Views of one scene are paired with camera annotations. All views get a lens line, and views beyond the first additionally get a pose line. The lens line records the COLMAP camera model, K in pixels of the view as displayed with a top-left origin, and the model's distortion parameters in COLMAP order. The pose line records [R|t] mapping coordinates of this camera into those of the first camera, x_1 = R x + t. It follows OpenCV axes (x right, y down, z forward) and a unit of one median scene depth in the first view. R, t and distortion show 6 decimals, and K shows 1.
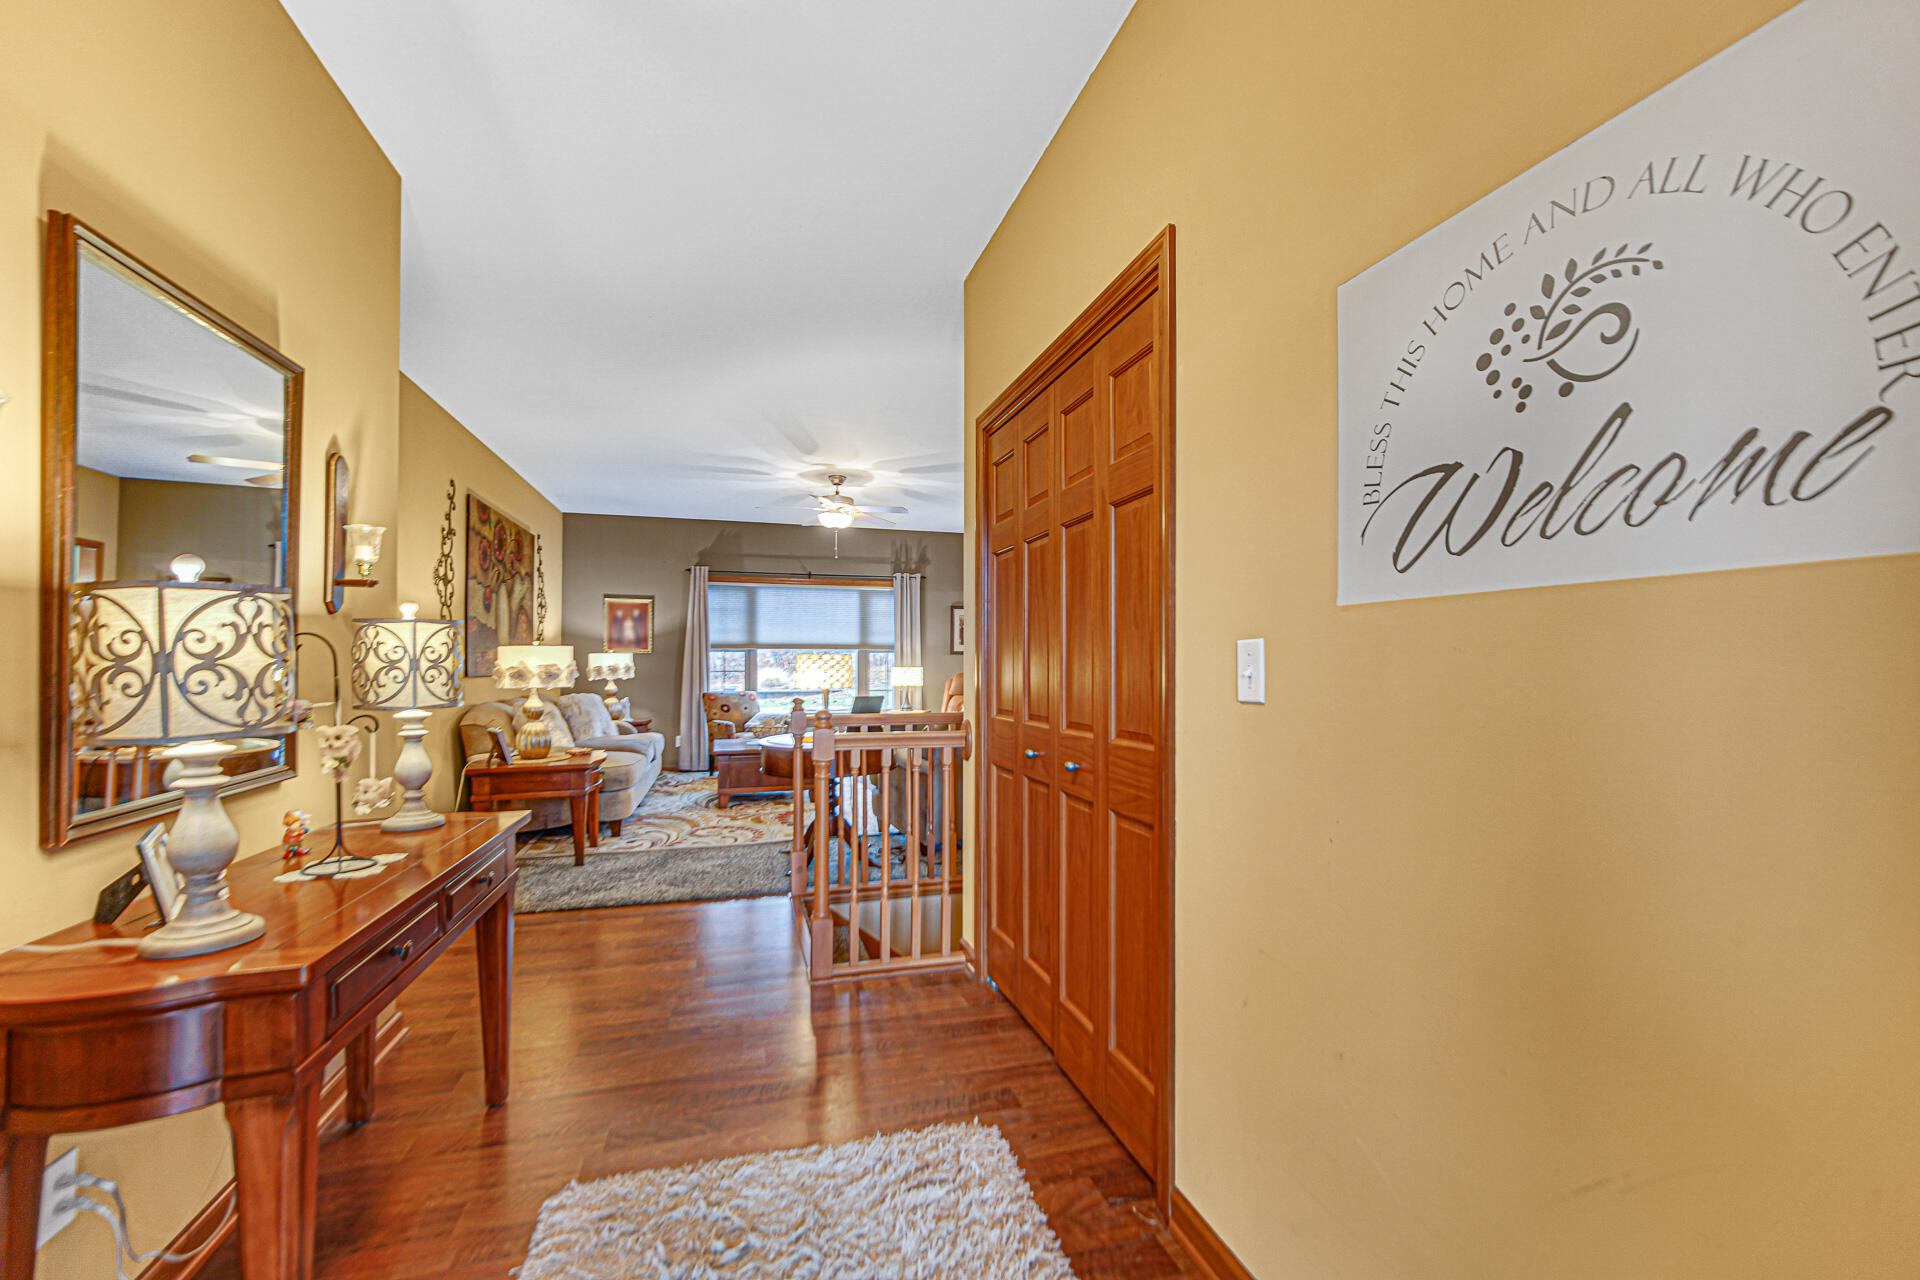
lens RADIAL K [[760.7, 0, 957.6], [0, 760.7, 637.7], [0, 0, 1]] dist [-0.003032, -0.000393]
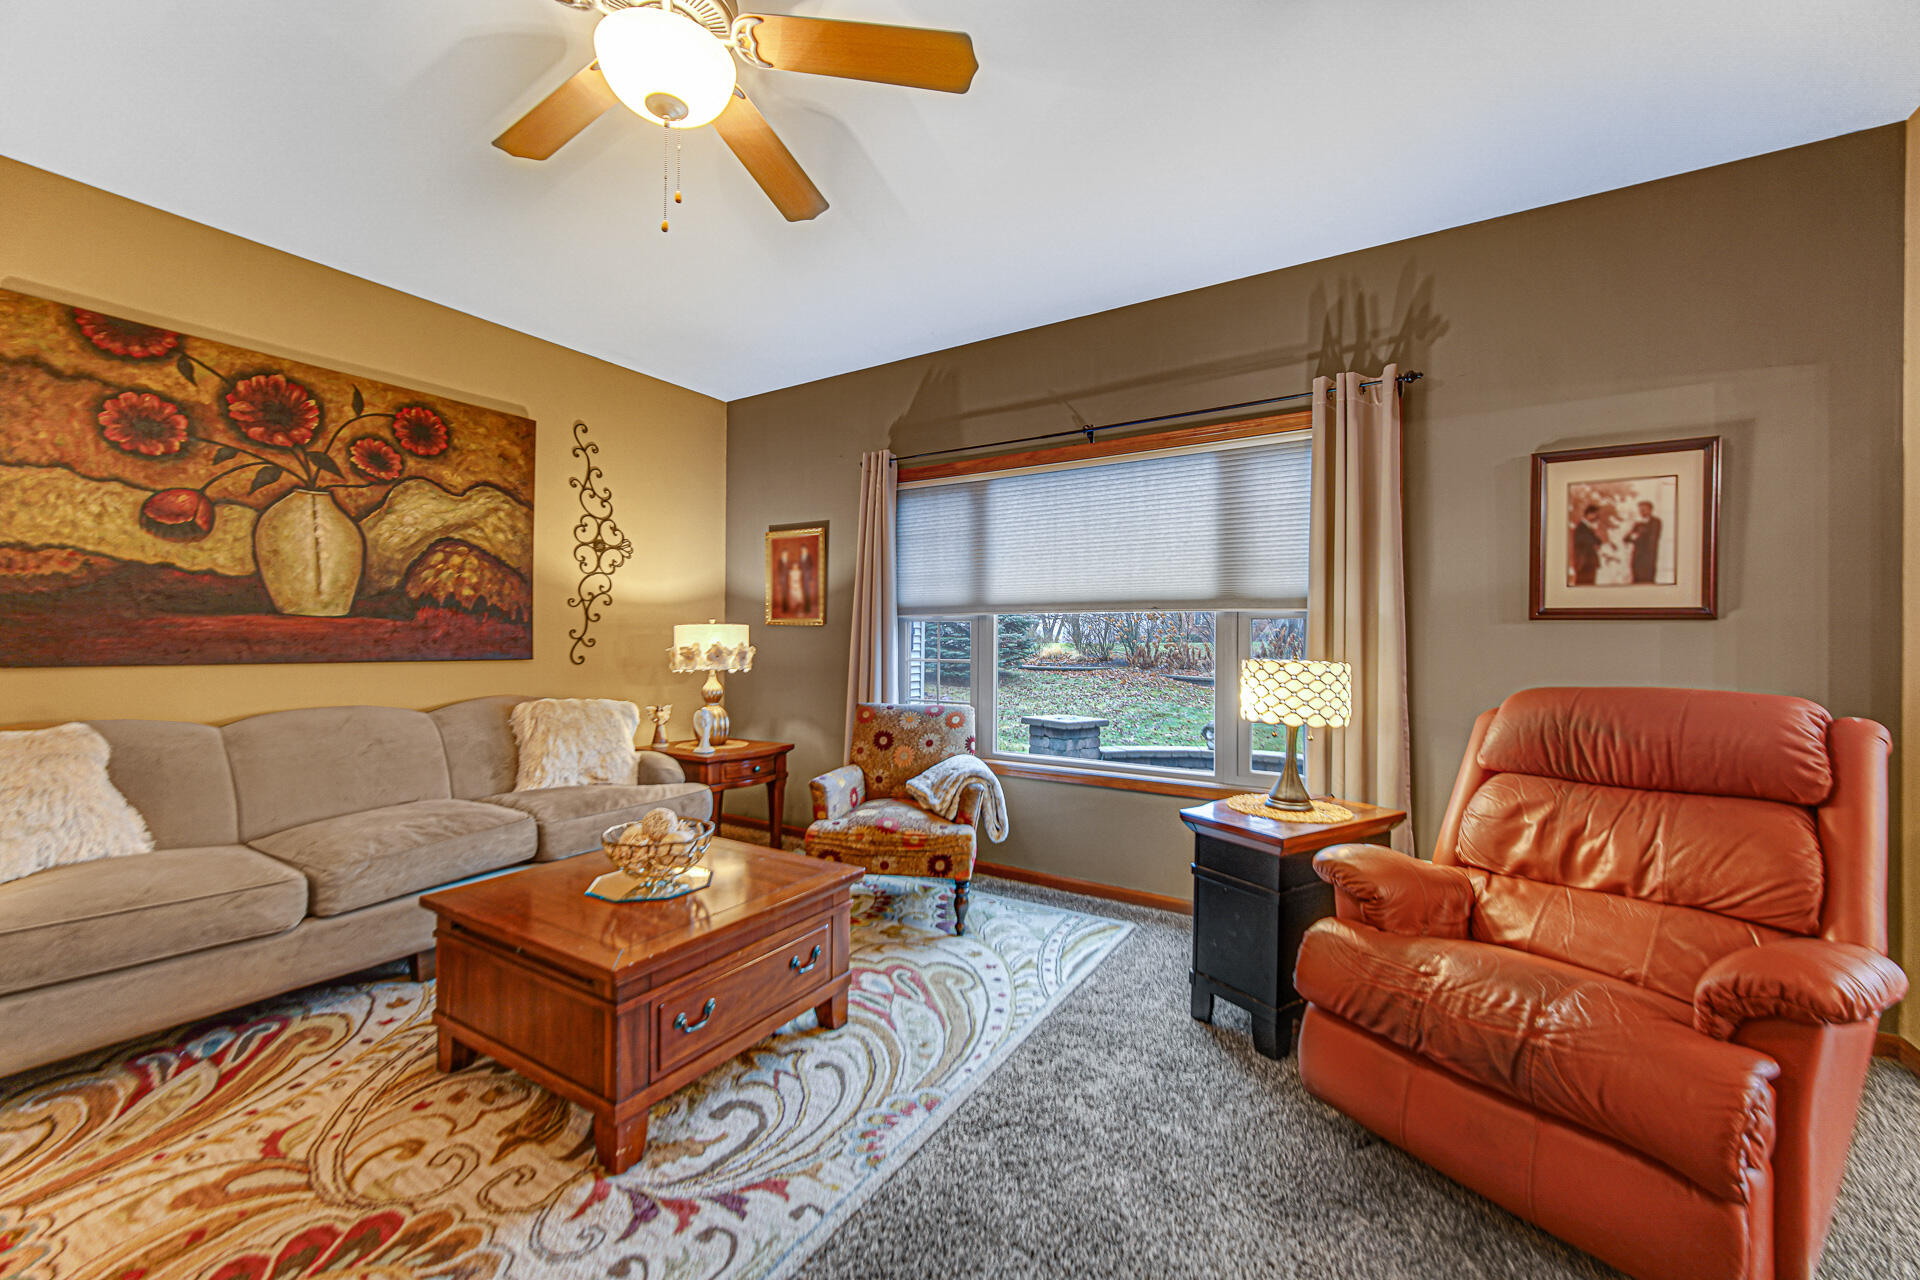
lens RADIAL K [[760.7, 0, 957.6], [0, 760.7, 637.7], [0, 0, 1]] dist [-0.003032, -0.000393]
pose [[0.662545, -0.001370, -0.749021, 0.071897], [0.015318, 0.999814, 0.011721, 0.024208], [0.748866, -0.019239, 0.662443, 0.709707]]
